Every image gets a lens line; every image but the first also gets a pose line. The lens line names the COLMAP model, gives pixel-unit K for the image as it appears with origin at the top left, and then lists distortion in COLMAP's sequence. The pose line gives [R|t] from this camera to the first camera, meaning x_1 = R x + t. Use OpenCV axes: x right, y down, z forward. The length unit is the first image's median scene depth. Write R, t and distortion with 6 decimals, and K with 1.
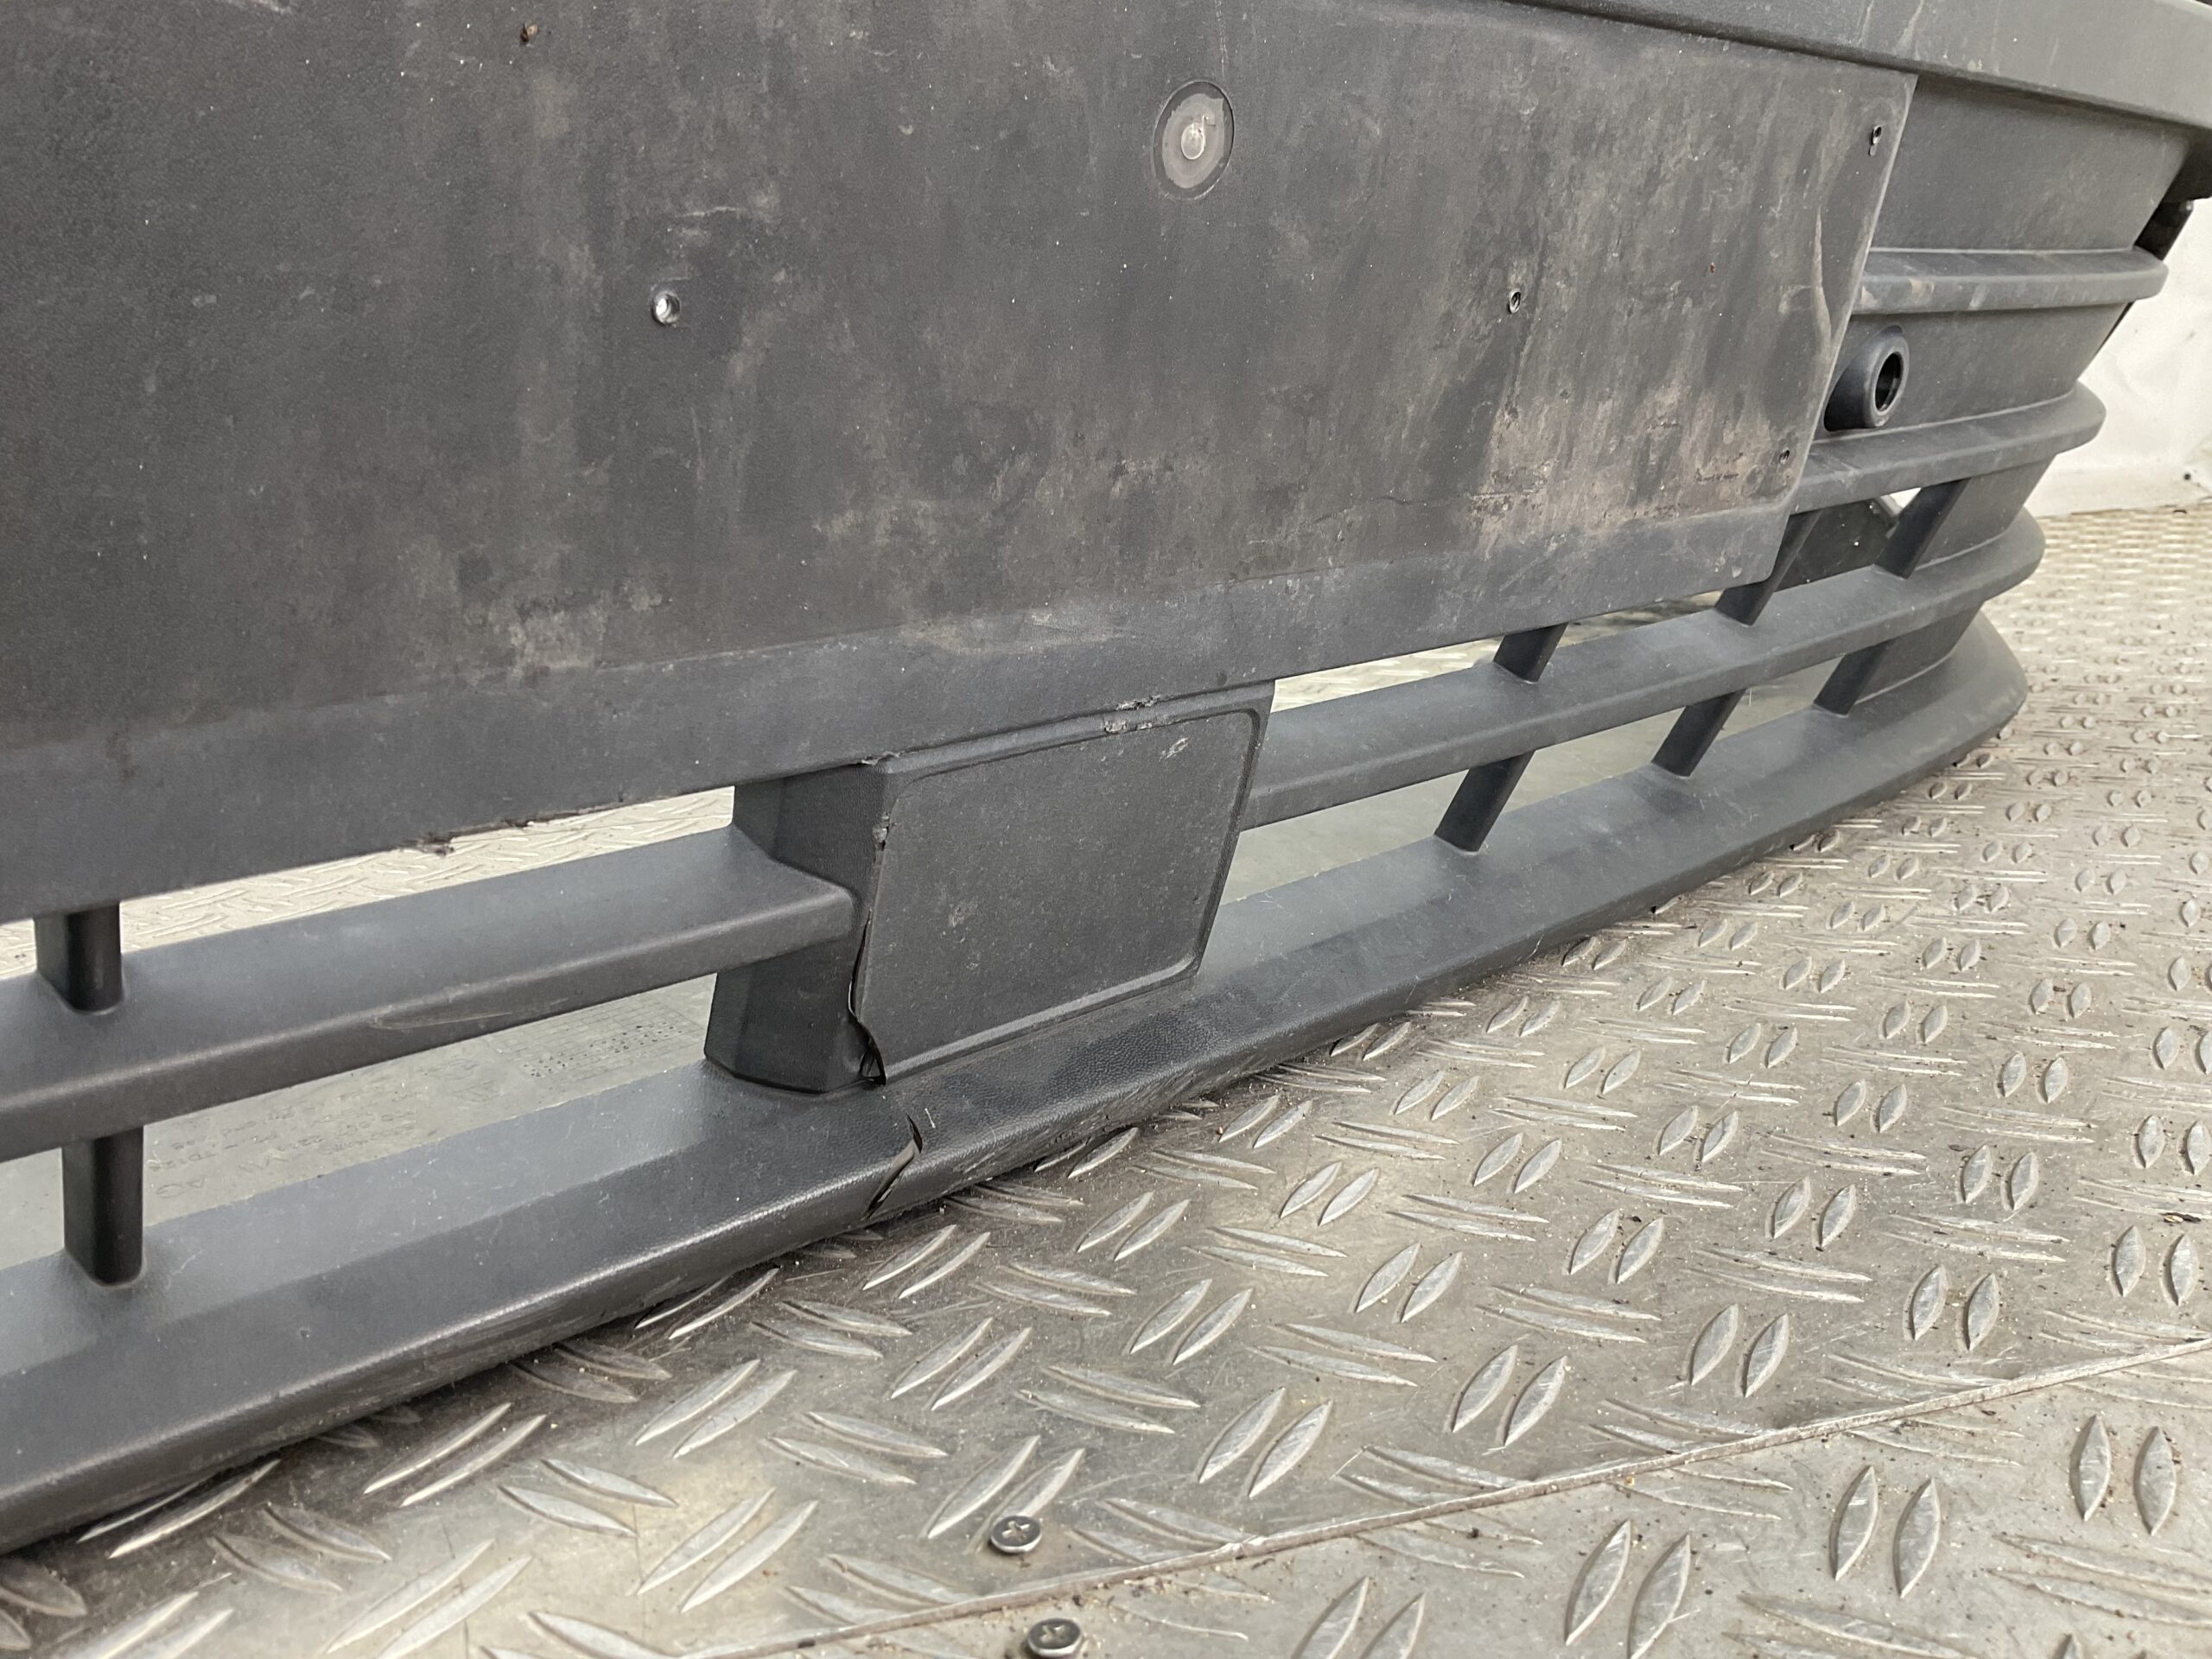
lens RADIAL K [[1843.5, 0, 1106.0], [0, 1843.5, 829.5], [0, 0, 1]] dist [0.106727, -0.237727]
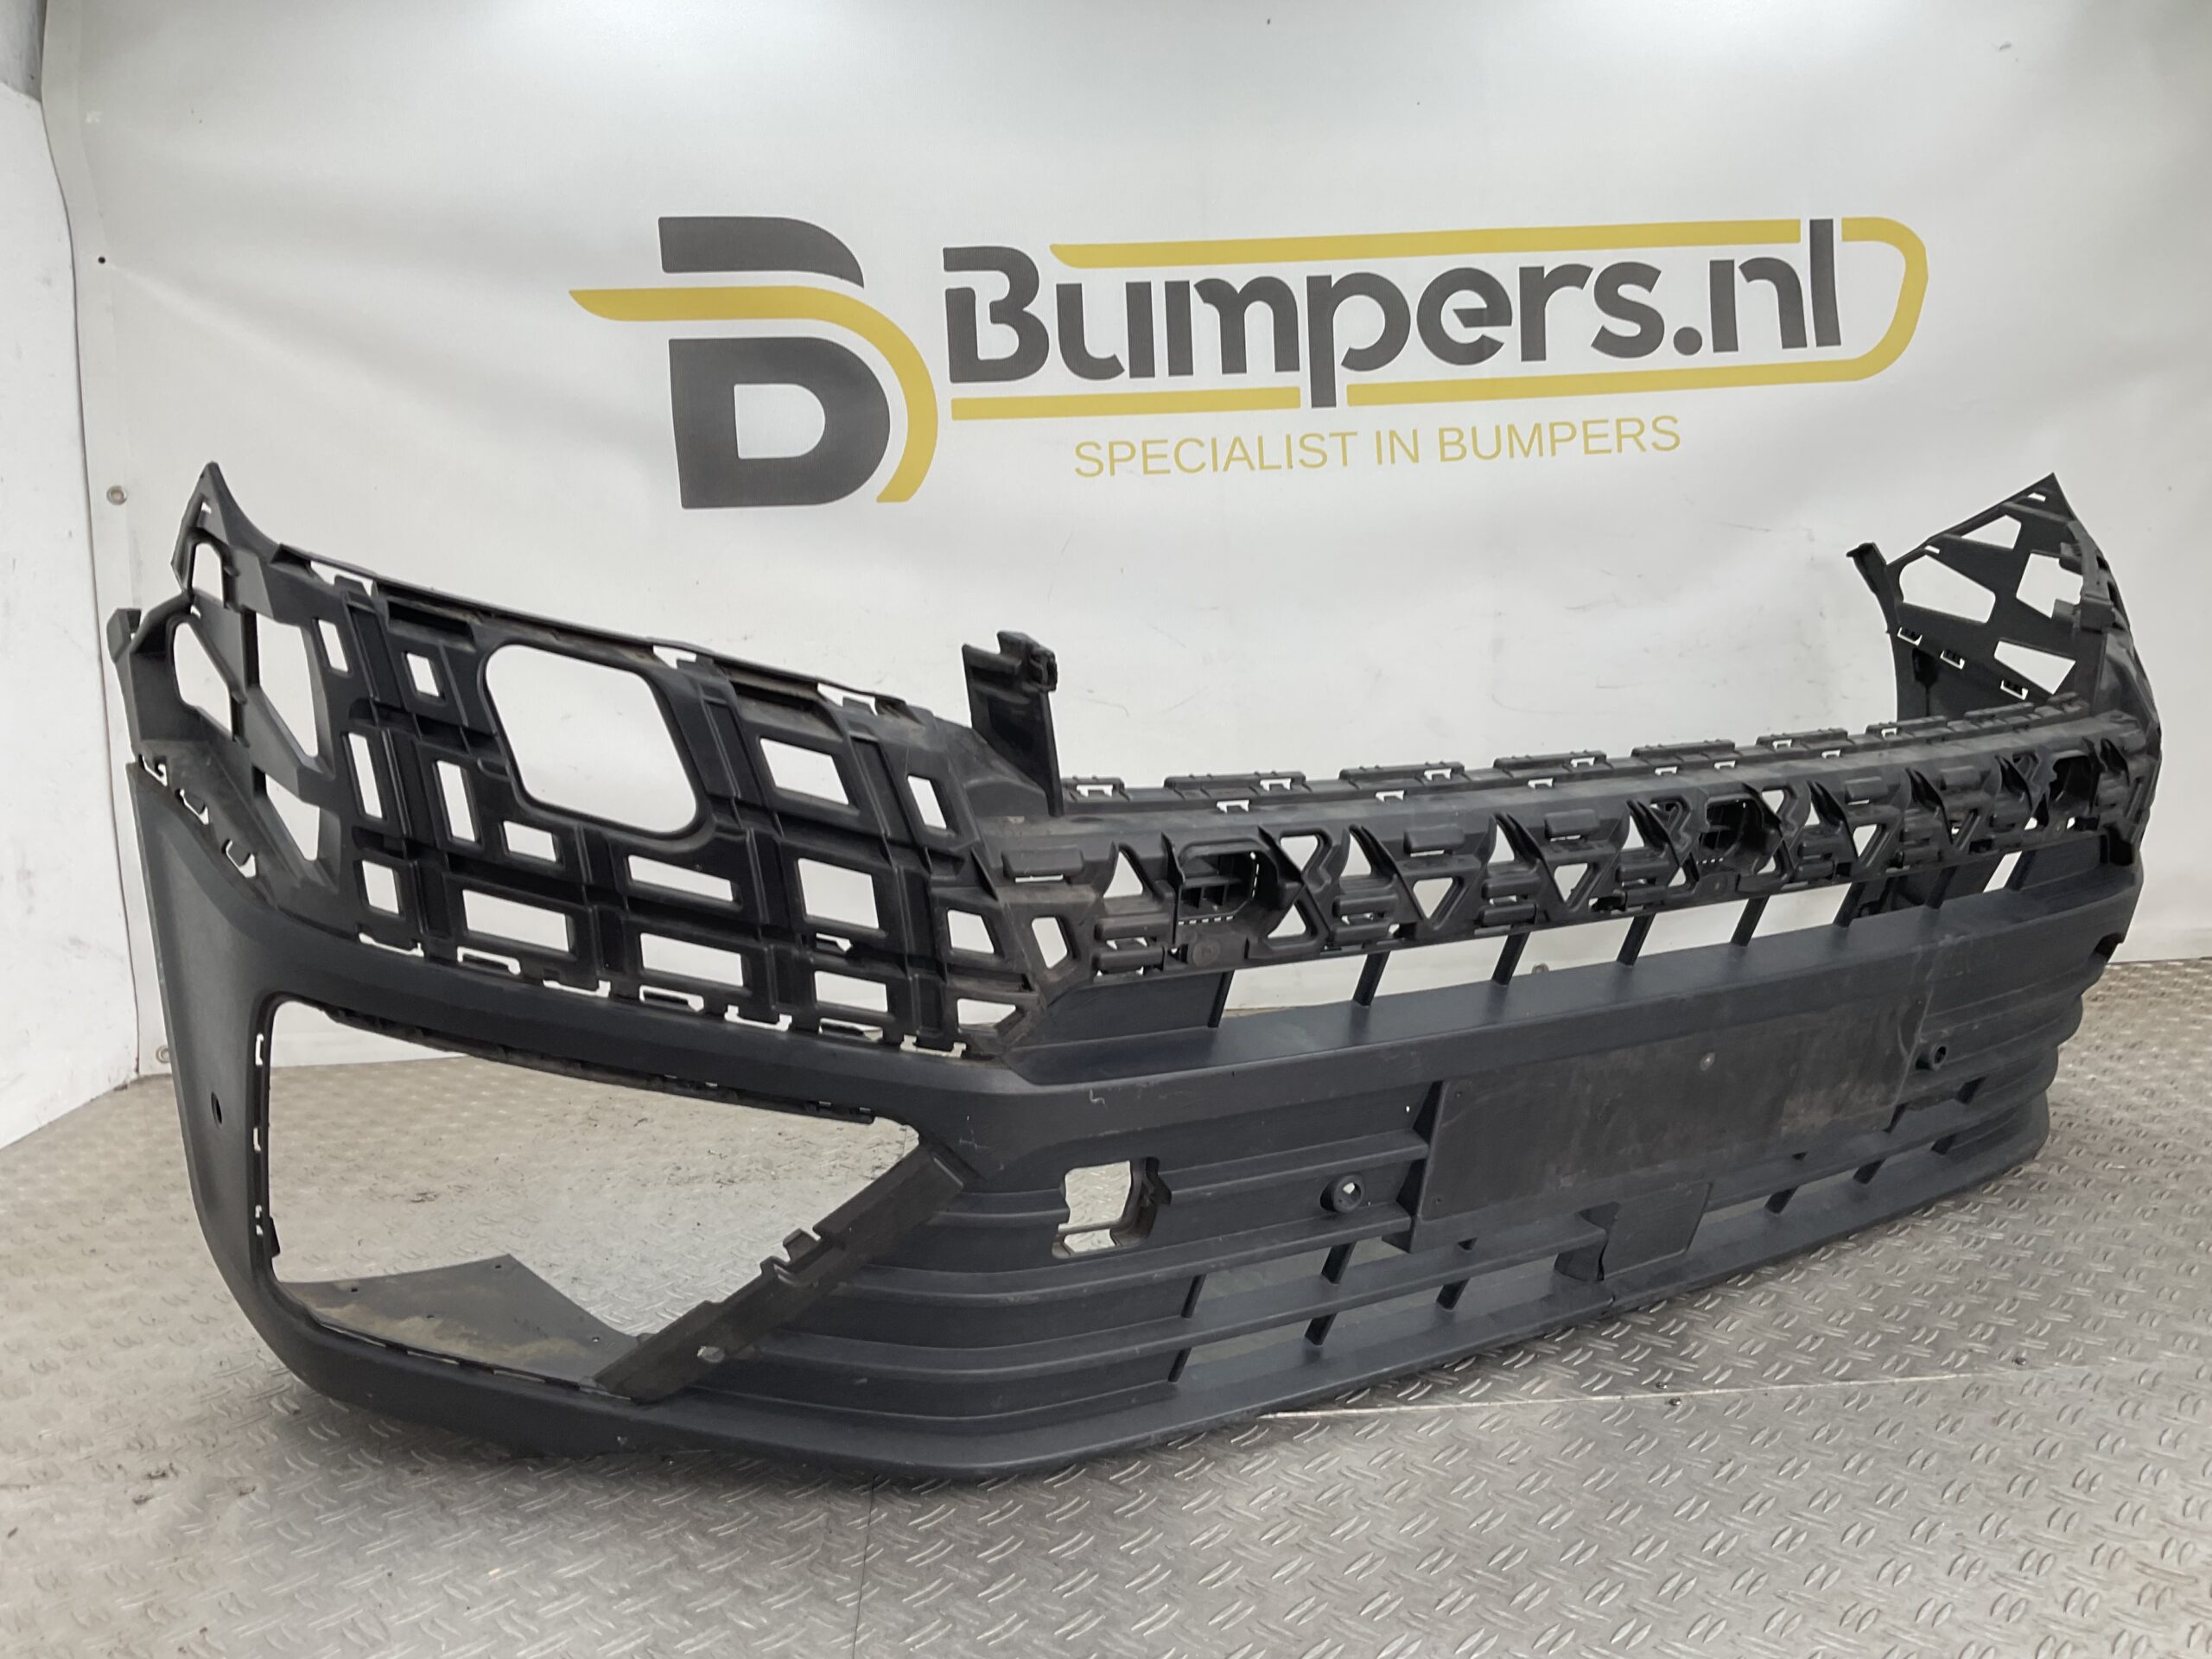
lens RADIAL K [[1790.8, 0, 1087.4], [0, 1790.8, 821.5], [0, 0, 1]] dist [0.146543, -0.346937]
pose [[0.980997, 0.049730, -0.187543, -0.456864], [-0.066636, 0.994155, -0.084940, -0.364005], [0.182223, 0.095823, 0.978577, -2.593767]]
